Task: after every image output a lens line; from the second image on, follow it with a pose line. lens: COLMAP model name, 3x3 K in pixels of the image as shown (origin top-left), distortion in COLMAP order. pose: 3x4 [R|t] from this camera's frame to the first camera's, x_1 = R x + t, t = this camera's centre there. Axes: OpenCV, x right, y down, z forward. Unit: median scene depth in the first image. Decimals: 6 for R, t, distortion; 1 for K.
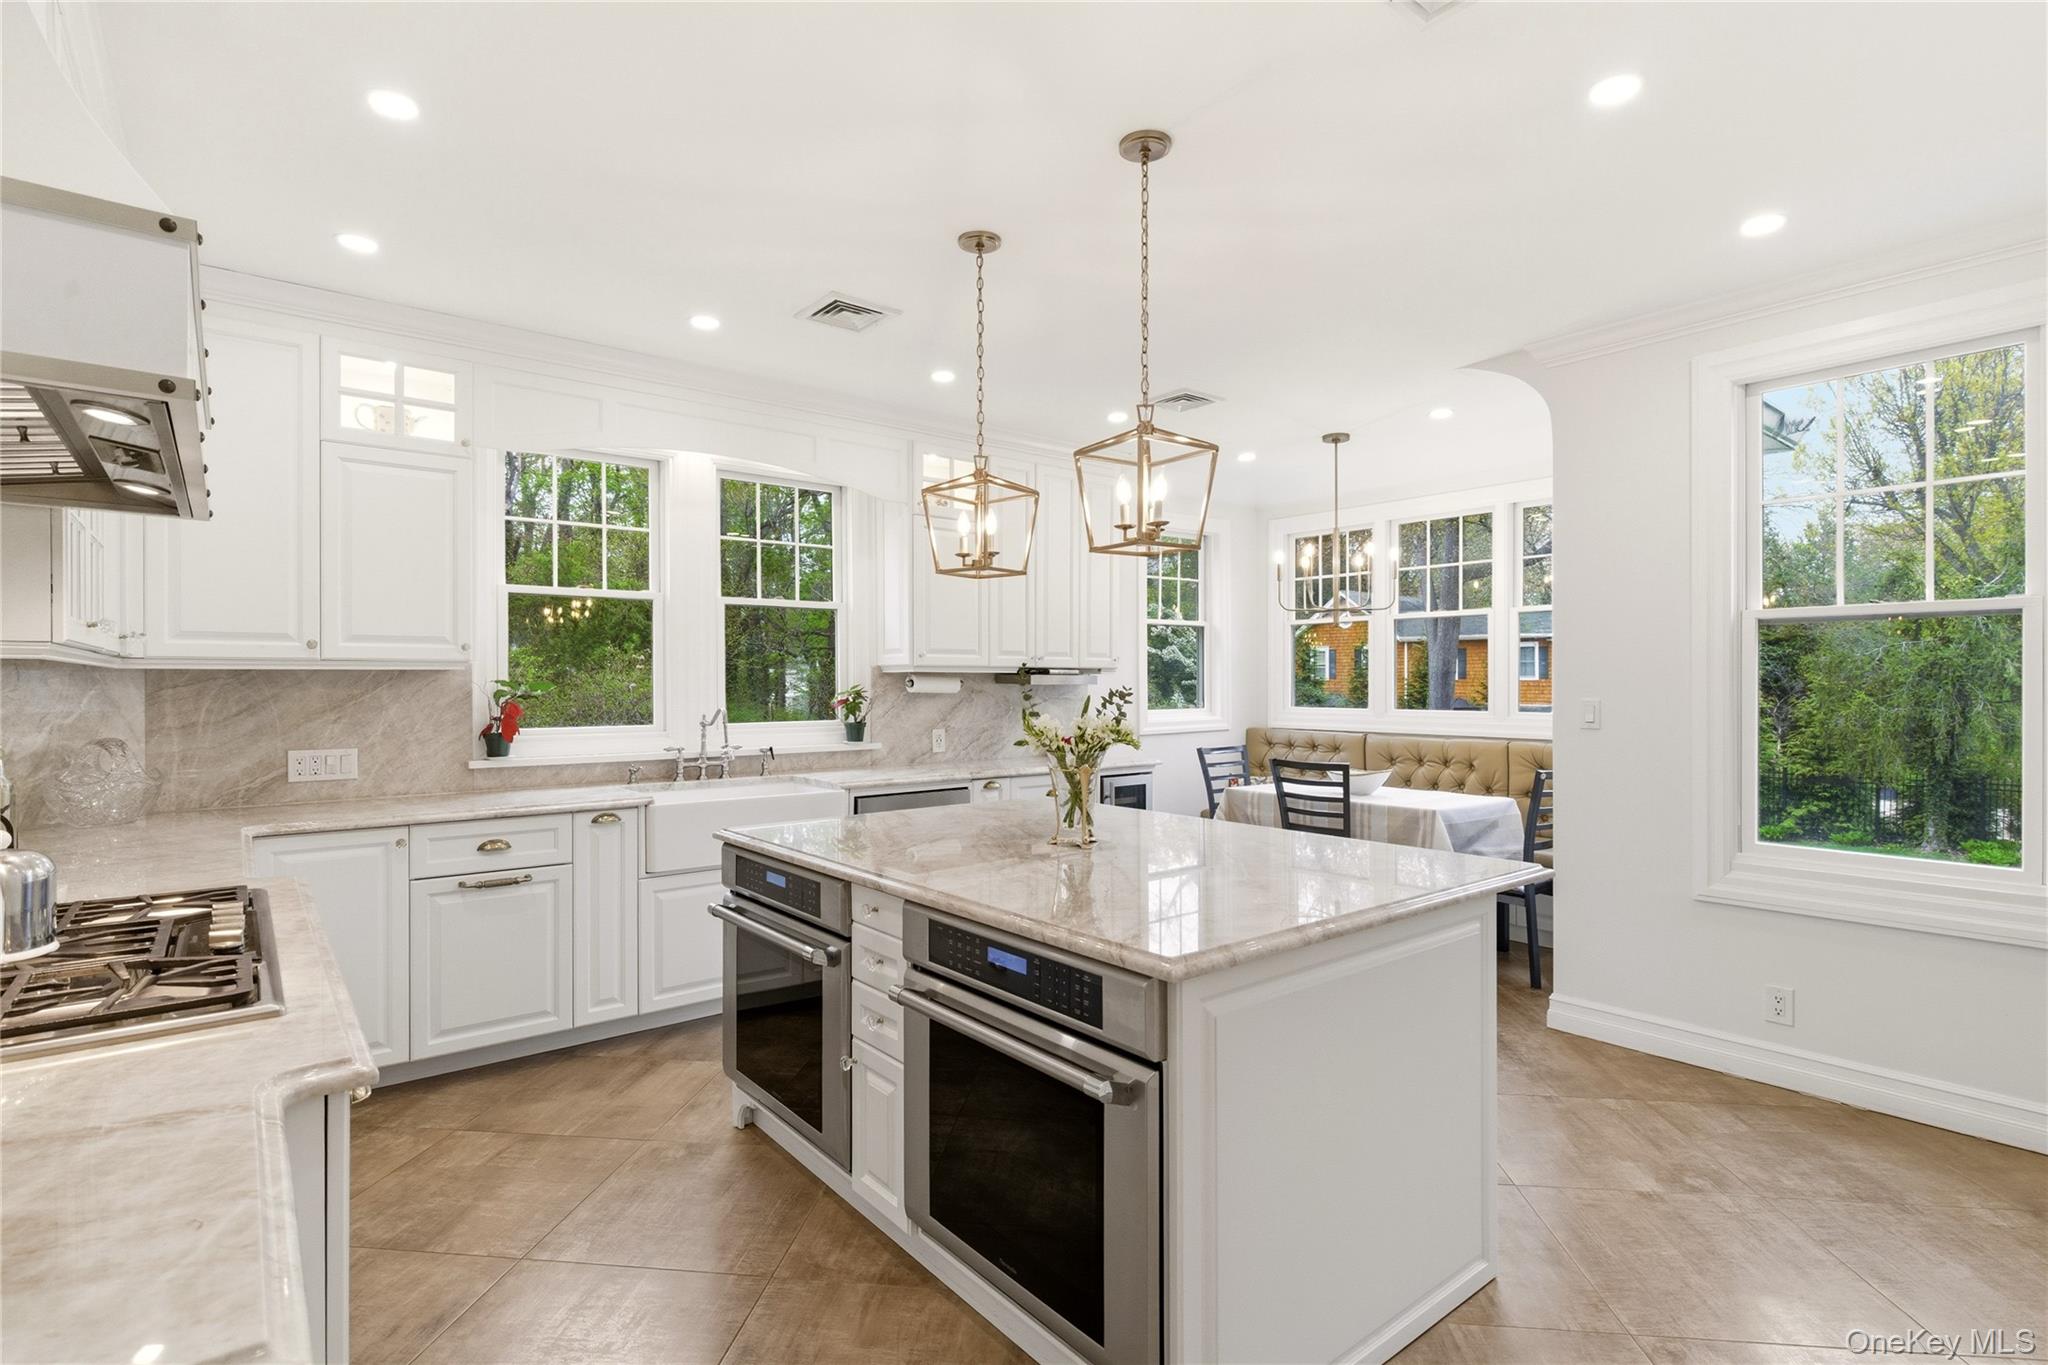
lens RADIAL K [[983.4, 0, 1020.3], [0, 983.4, 683.3], [0, 0, 1]] dist [0.001374, 0.000074]
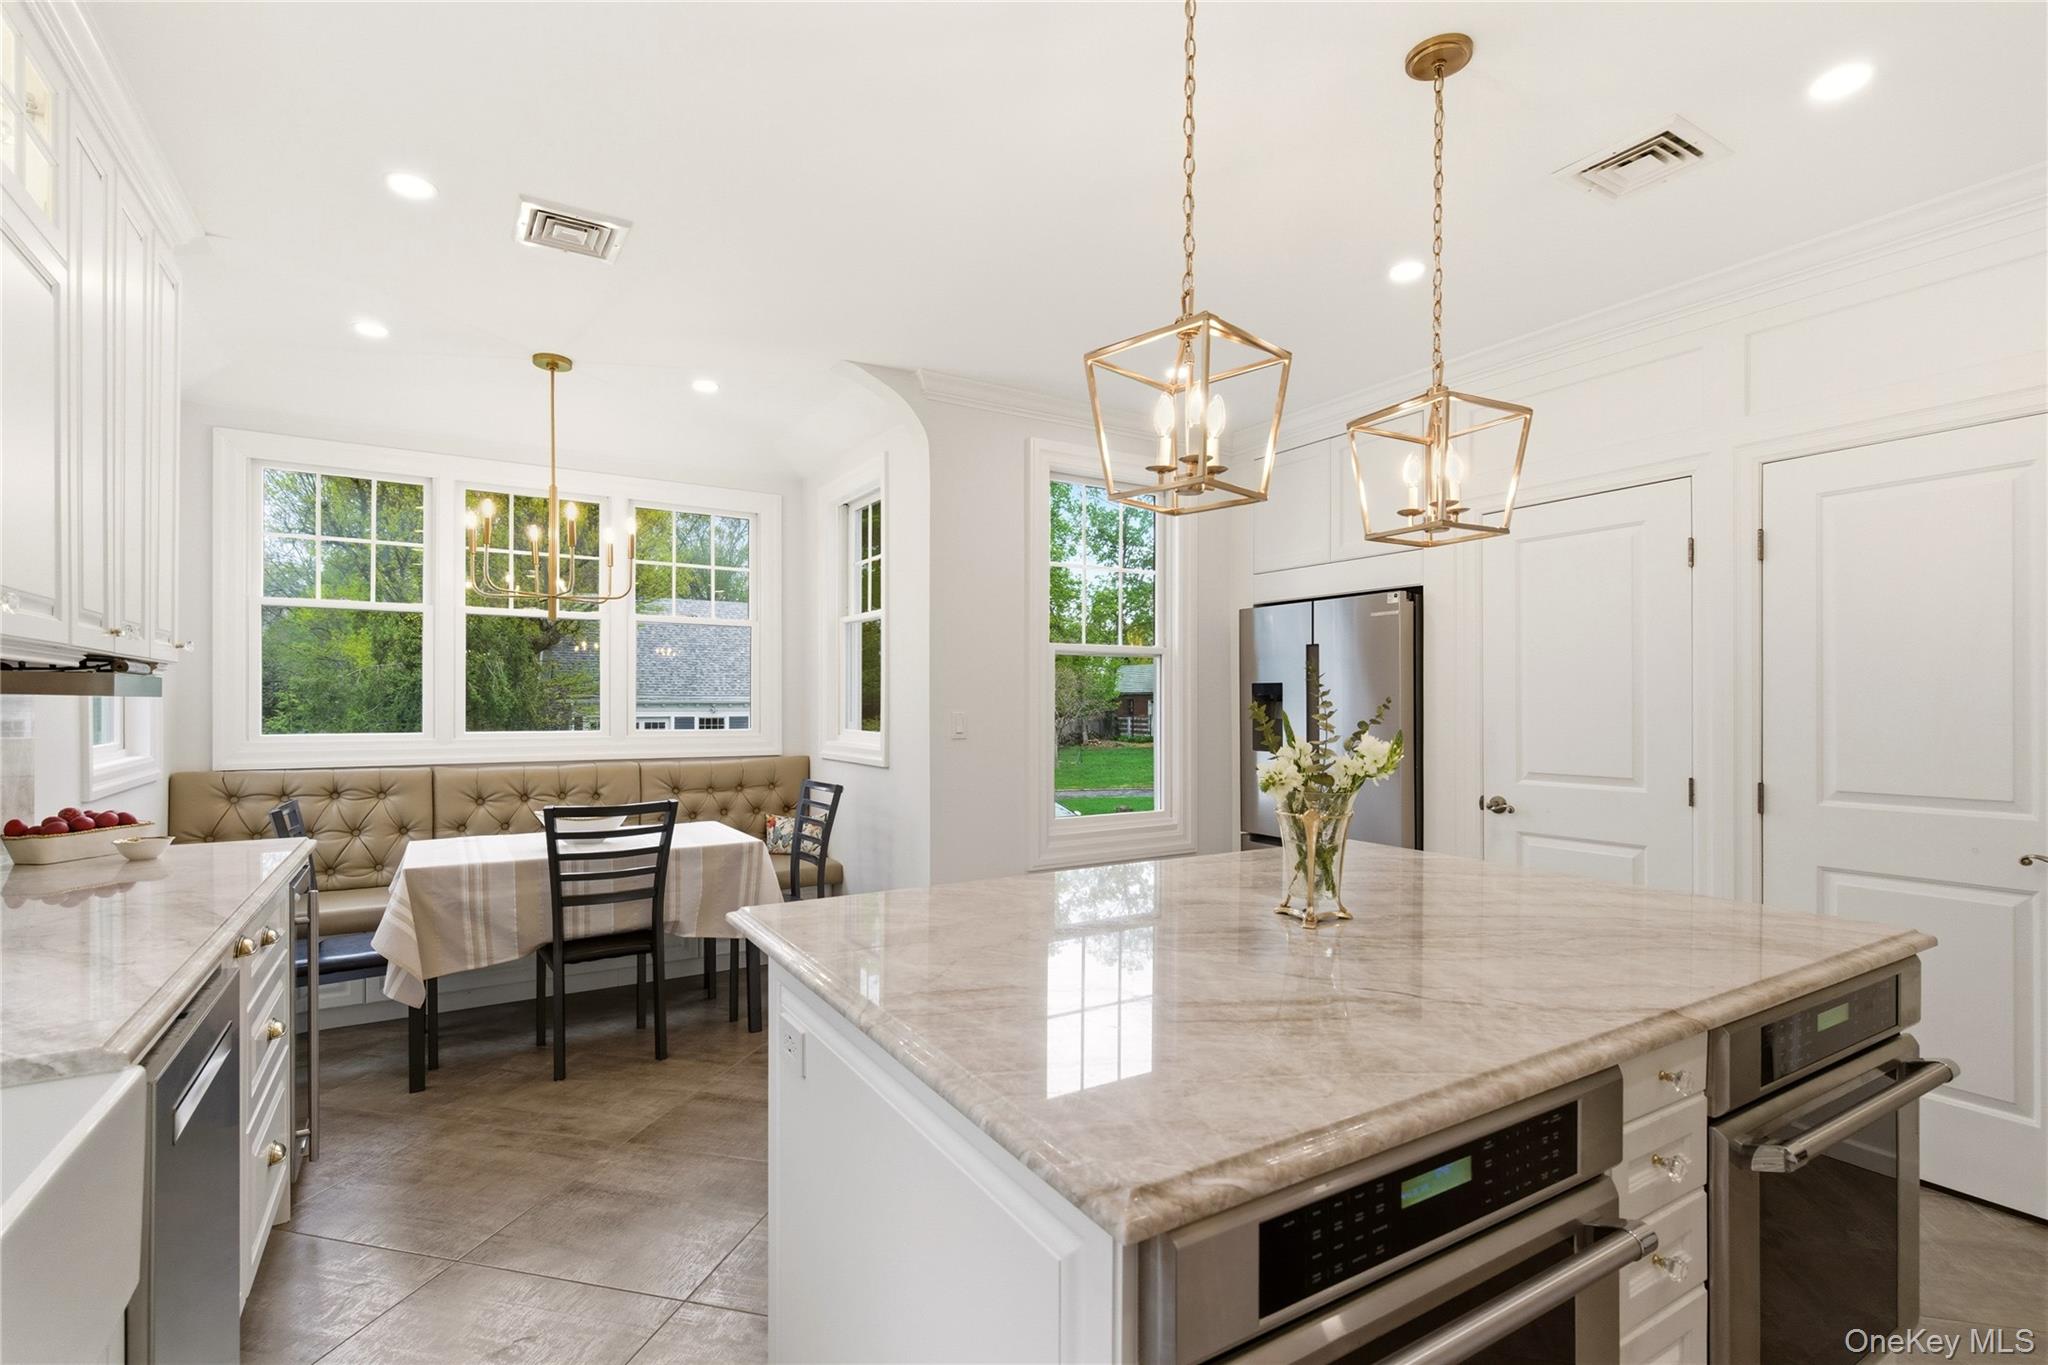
lens RADIAL K [[936.6, 0, 1011.2], [0, 936.6, 699.5], [0, 0, 1]] dist [0.001164, -0.000121]
pose [[0.146836, 0.000702, 0.989161, -0.273389], [-0.000810, 0.999999, -0.000589, 0.001725], [-0.989161, -0.000714, 0.146836, 0.478787]]
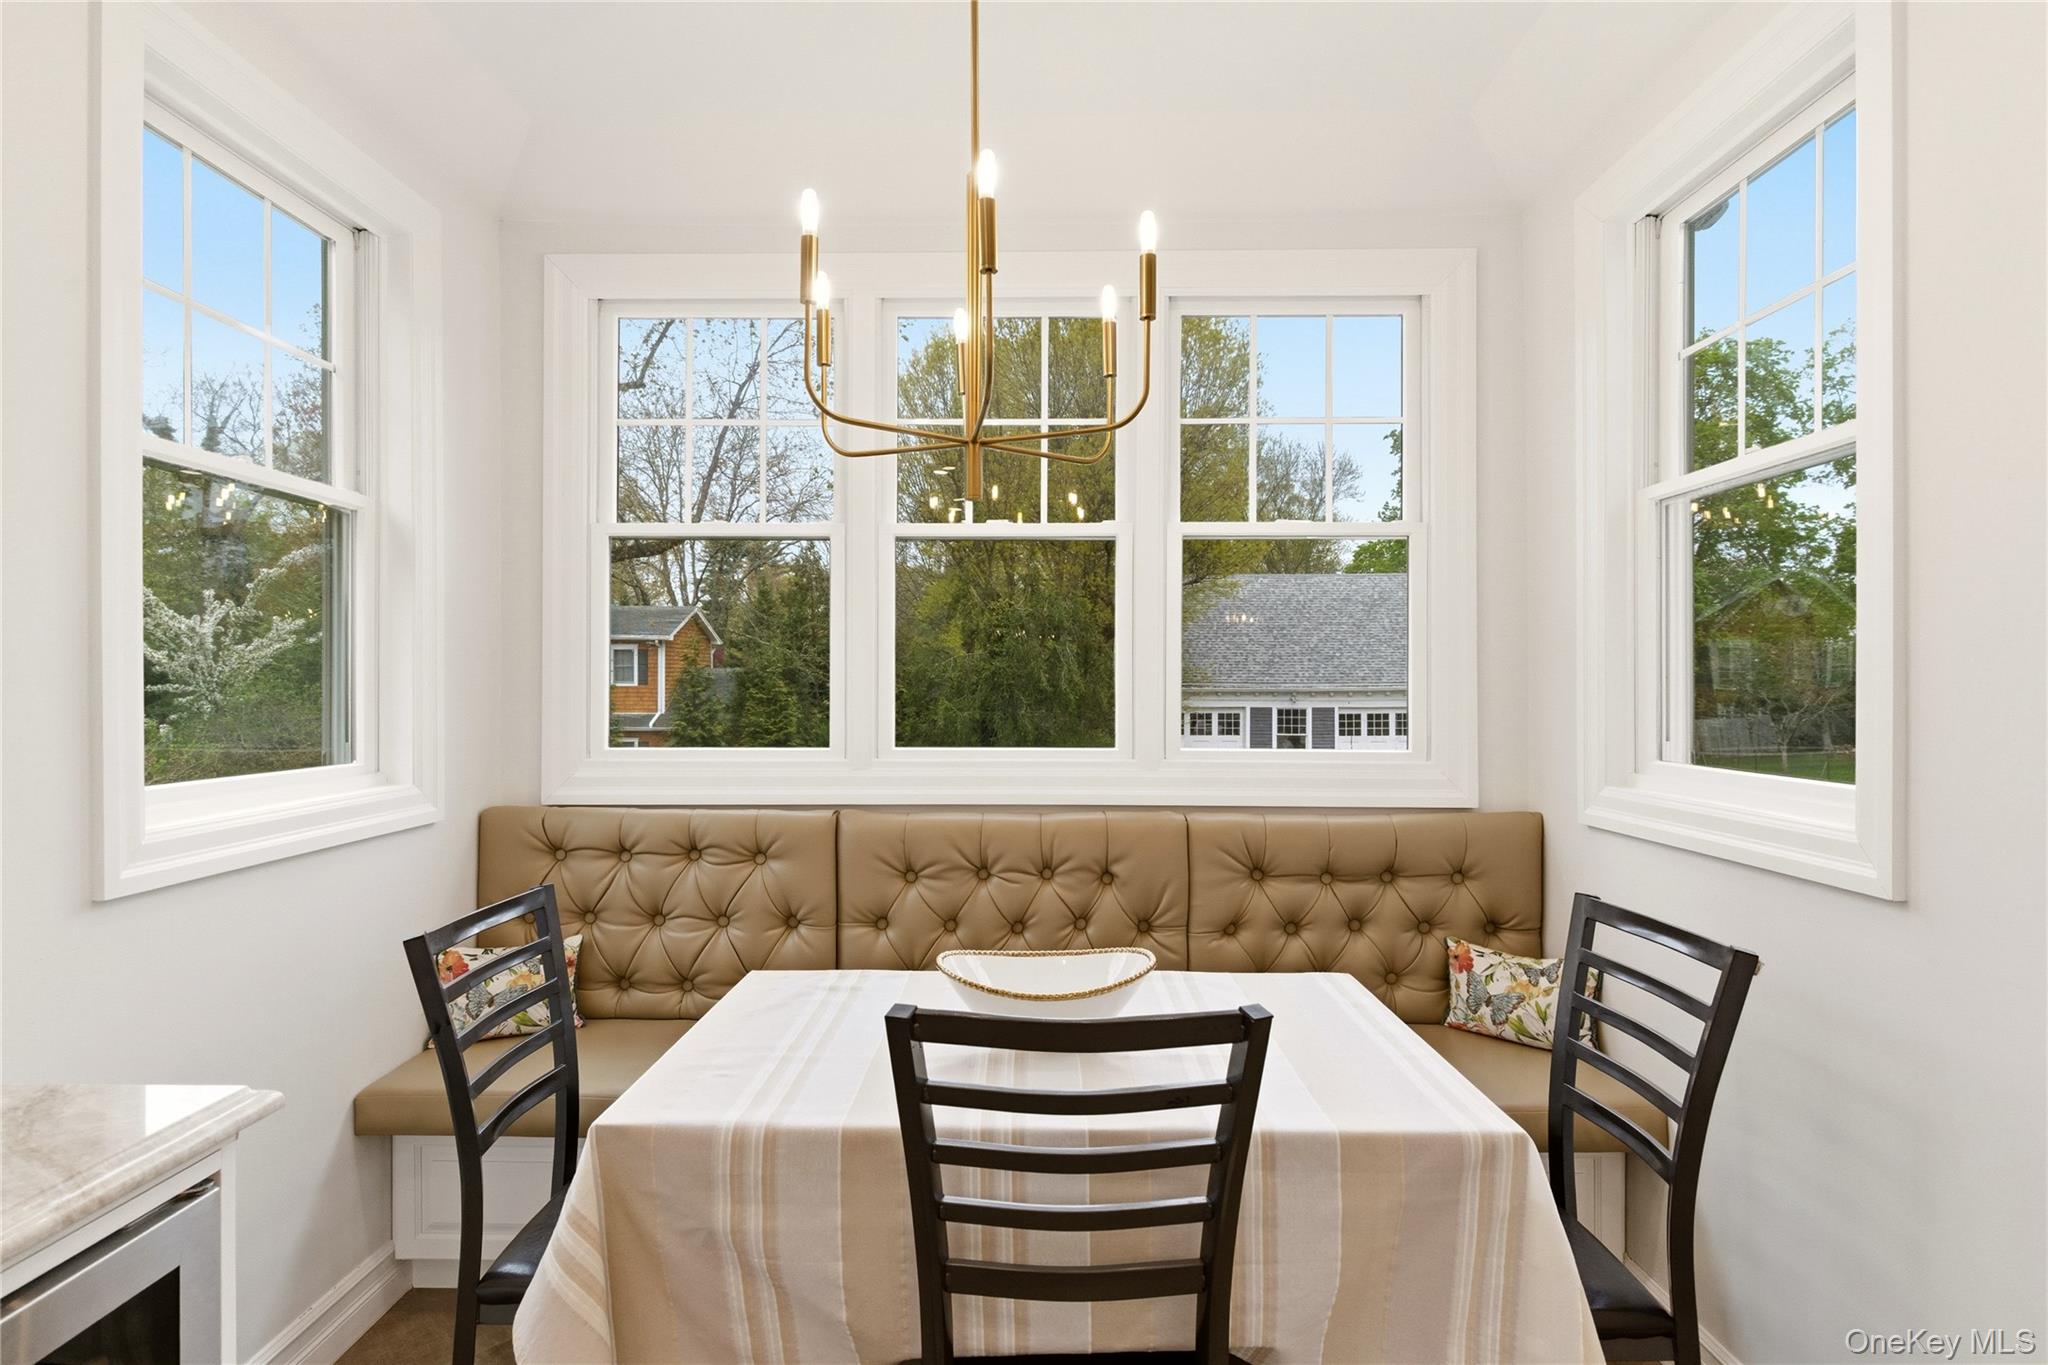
lens RADIAL K [[1042.8, 0, 1018.4], [0, 1042.8, 685.6], [0, 0, 1]] dist [-0.002415, -0.000097]
pose [[0.652123, 0.001168, 0.758113, 0.074992], [0.000949, 0.999997, -0.002356, 0.001159], [-0.758113, 0.002256, 0.652119, 0.668125]]
